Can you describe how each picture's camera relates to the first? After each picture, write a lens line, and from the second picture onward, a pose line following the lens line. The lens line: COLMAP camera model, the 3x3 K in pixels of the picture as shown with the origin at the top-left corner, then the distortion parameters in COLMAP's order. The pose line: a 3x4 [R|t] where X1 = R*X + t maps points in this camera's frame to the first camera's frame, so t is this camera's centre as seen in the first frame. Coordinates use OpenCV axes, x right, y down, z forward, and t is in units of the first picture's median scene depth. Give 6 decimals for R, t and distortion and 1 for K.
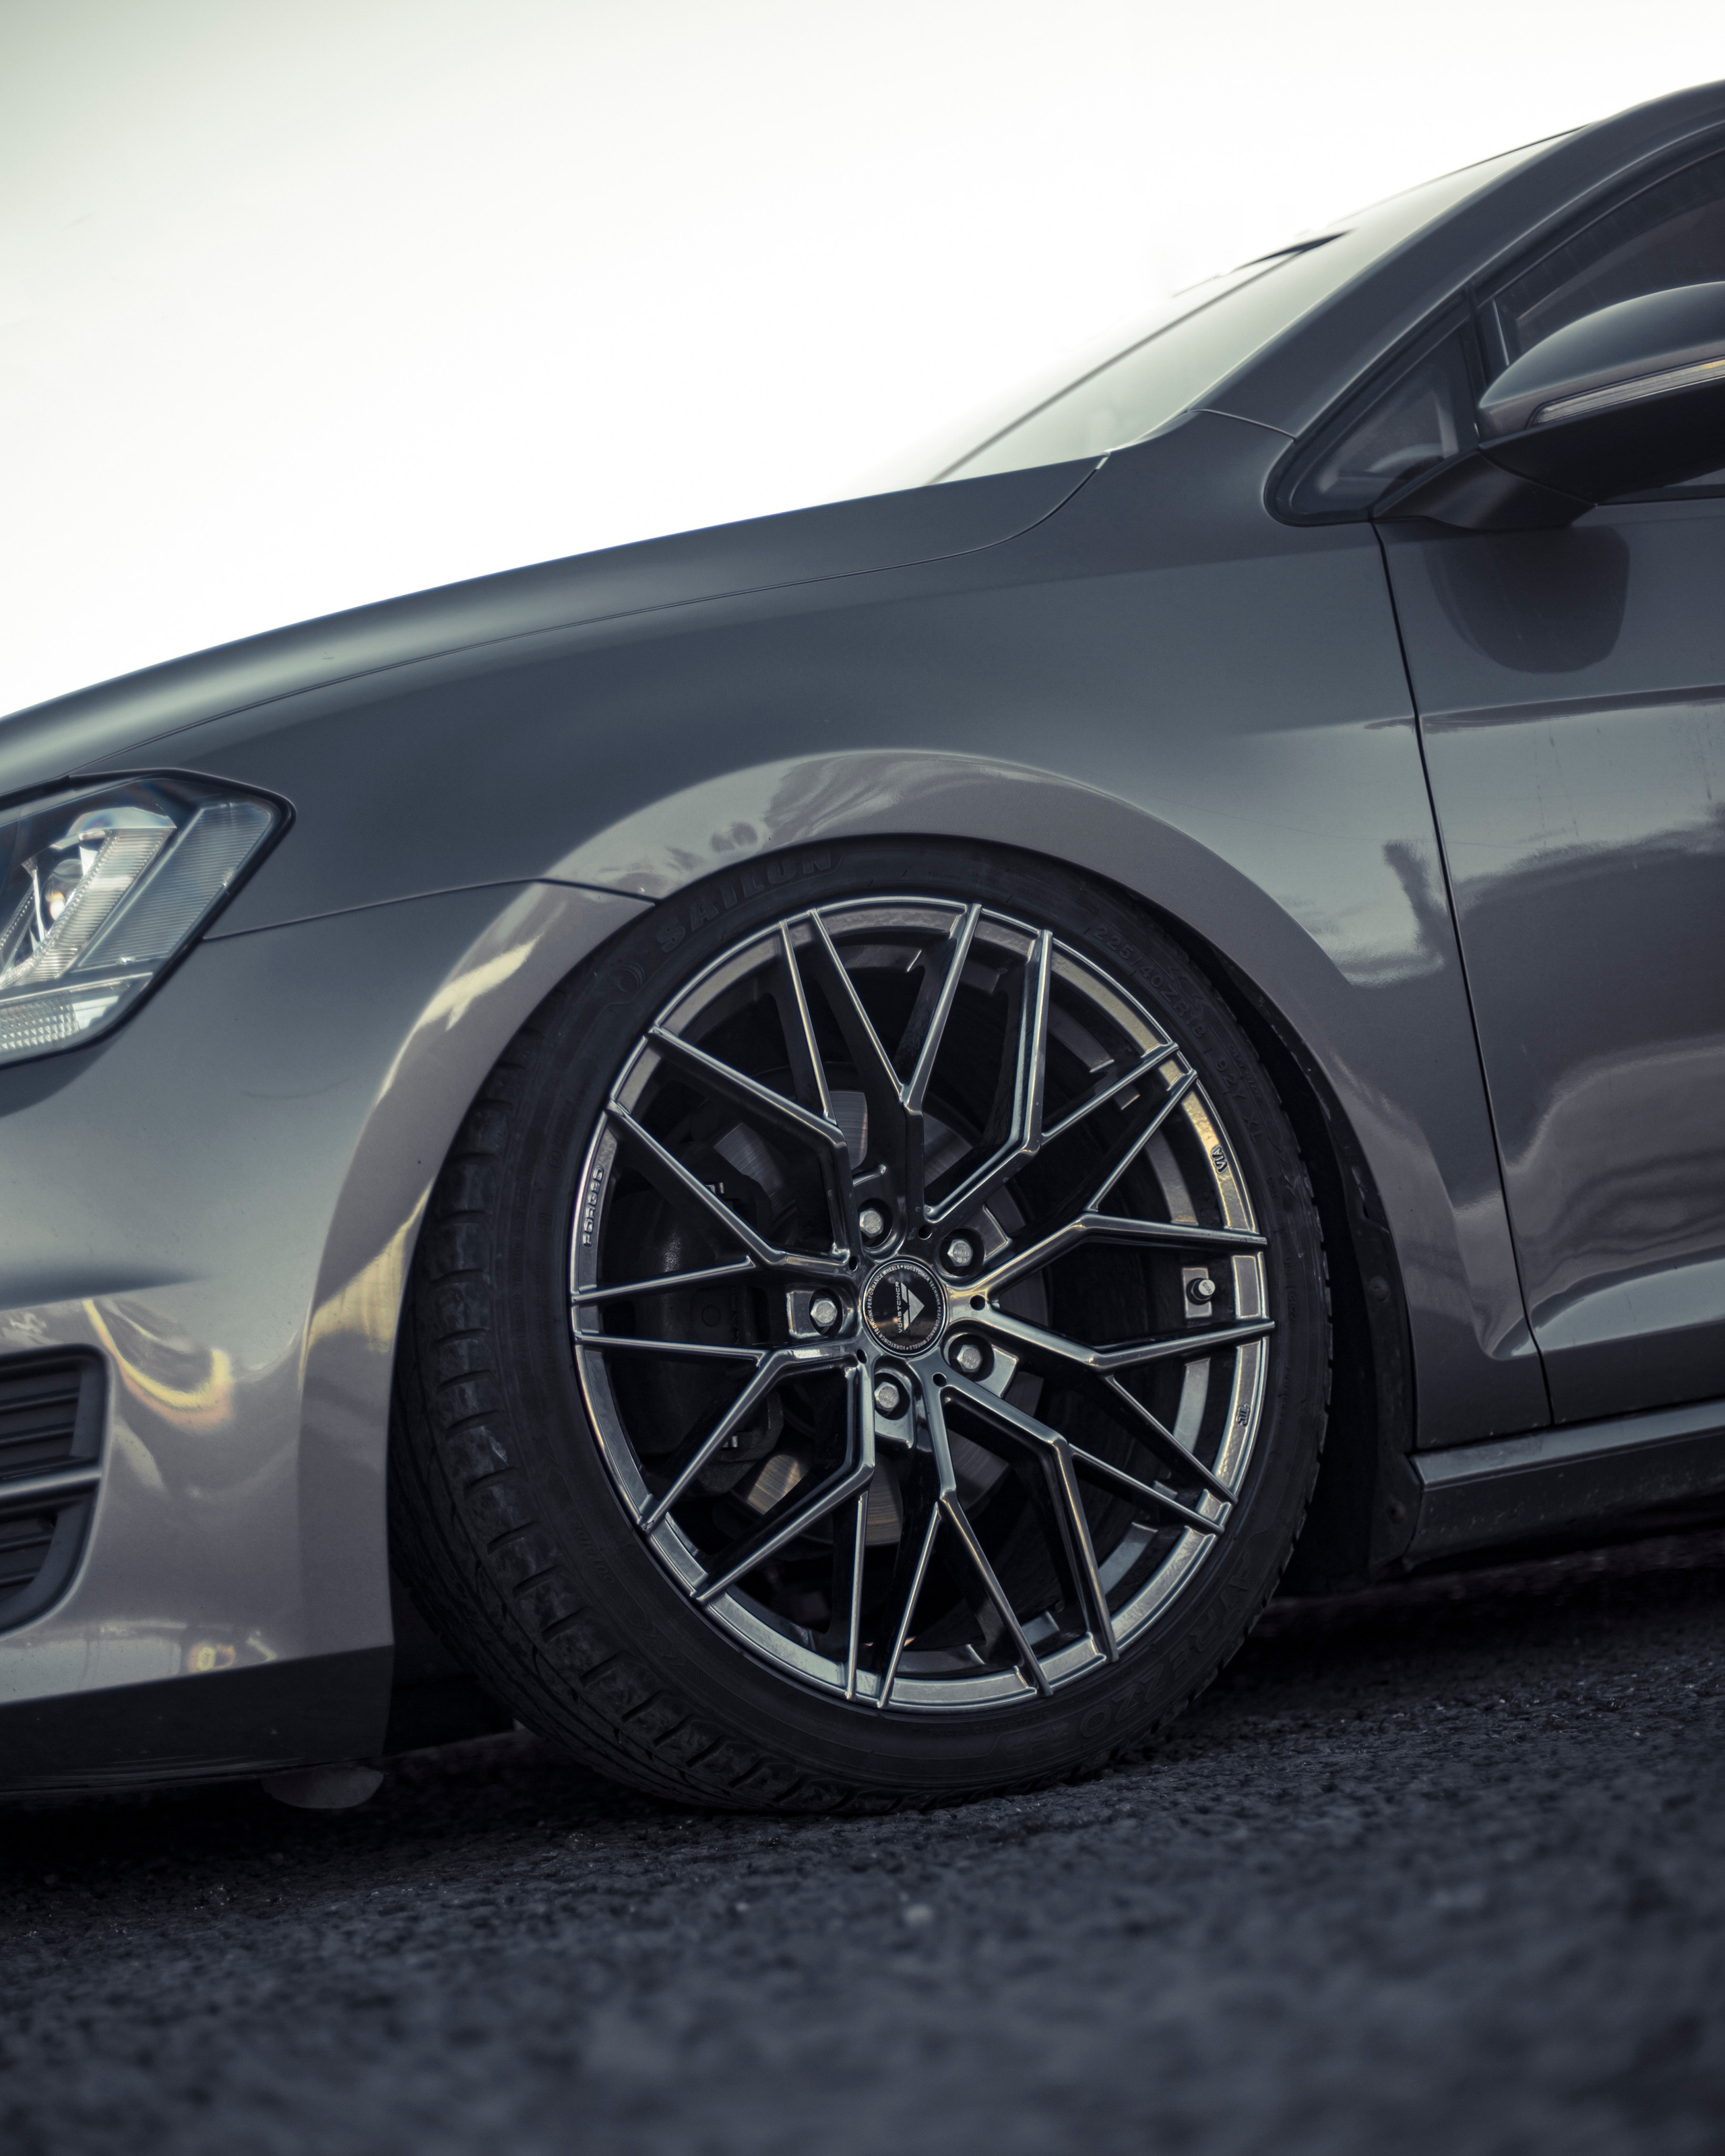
lens RADIAL K [[3898.2, 0, 863.8], [0, 3898.2, 1199.1], [0, 0, 1]] dist [-0.125390, -0.060565]
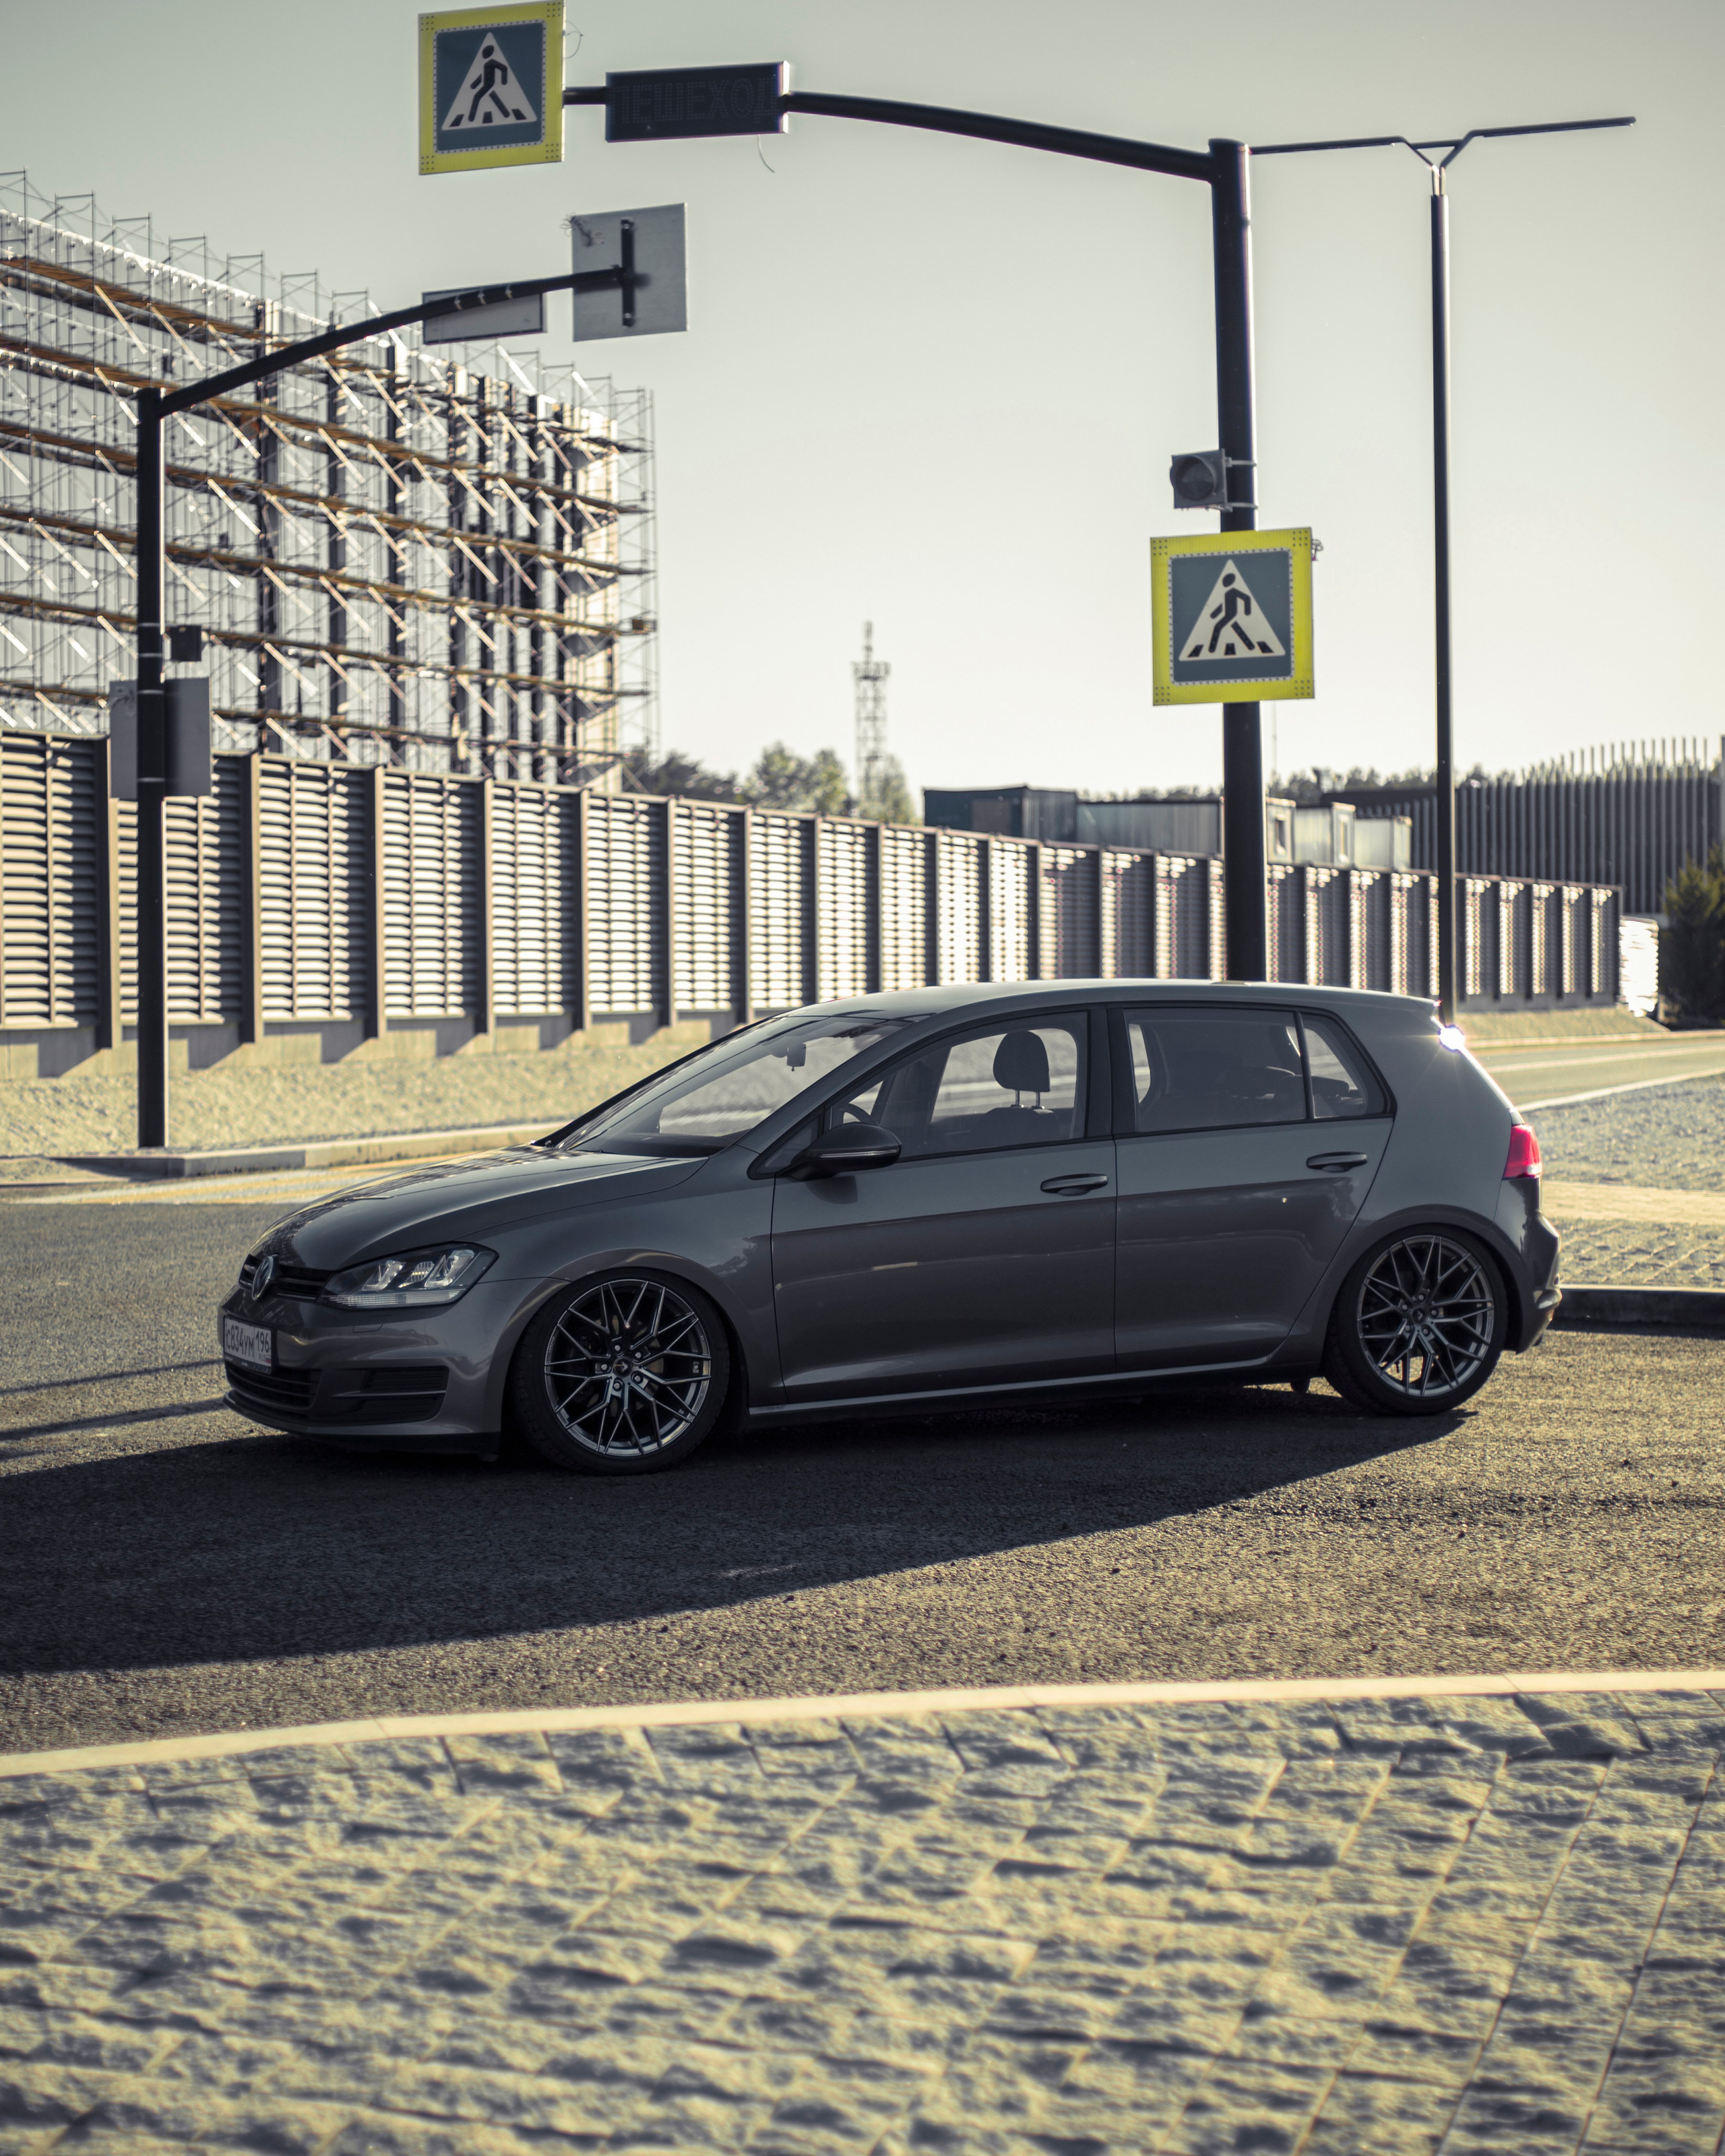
lens RADIAL K [[3668.4, 0, 862.5], [0, 3668.4, 1078.0], [0, 0, 1]] dist [-0.152384, 0.110210]
pose [[0.987981, 0.111224, -0.107342, 0.716356], [-0.102568, 0.991252, 0.083062, -0.699310], [0.115642, -0.071054, 0.990746, -3.225910]]
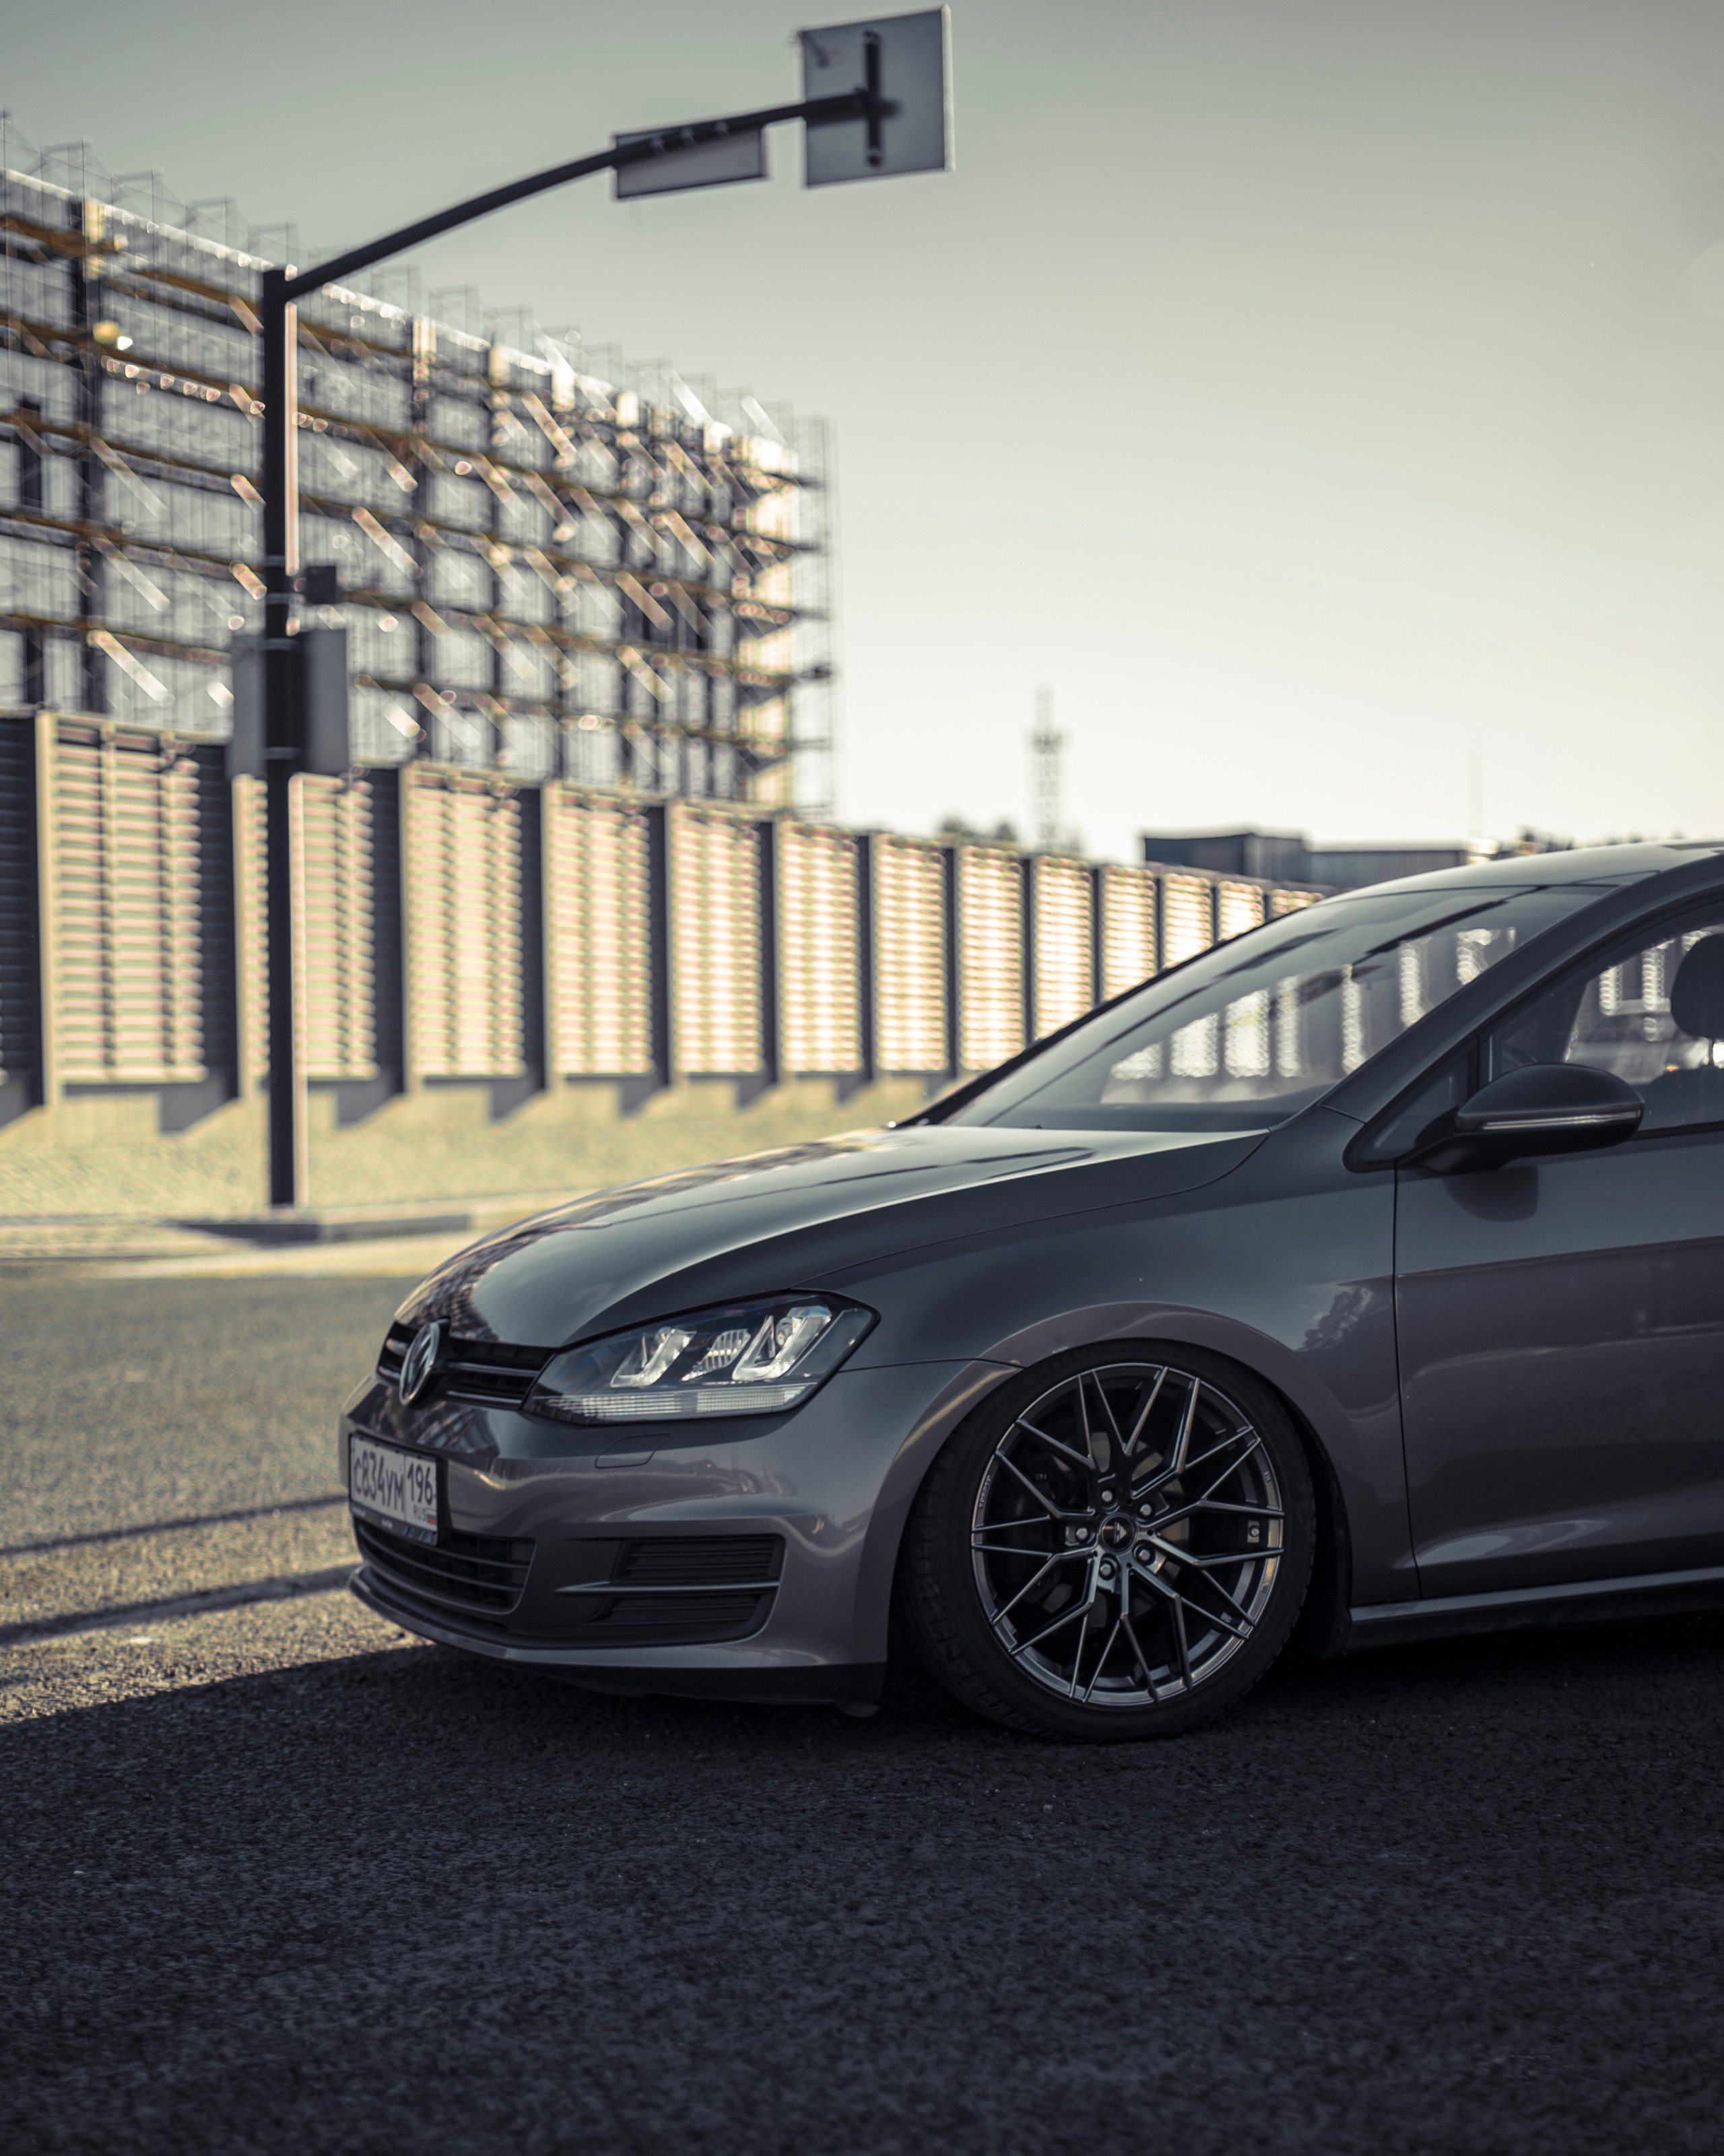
lens RADIAL K [[3897.7, 0, 863.3], [0, 3897.7, 1199.1], [0, 0, 1]] dist [-0.125390, -0.060565]
pose [[0.981974, 0.108561, -0.154728, 0.203343], [-0.093977, 0.990674, 0.098660, -0.393558], [0.163995, -0.082341, 0.983019, -1.337727]]
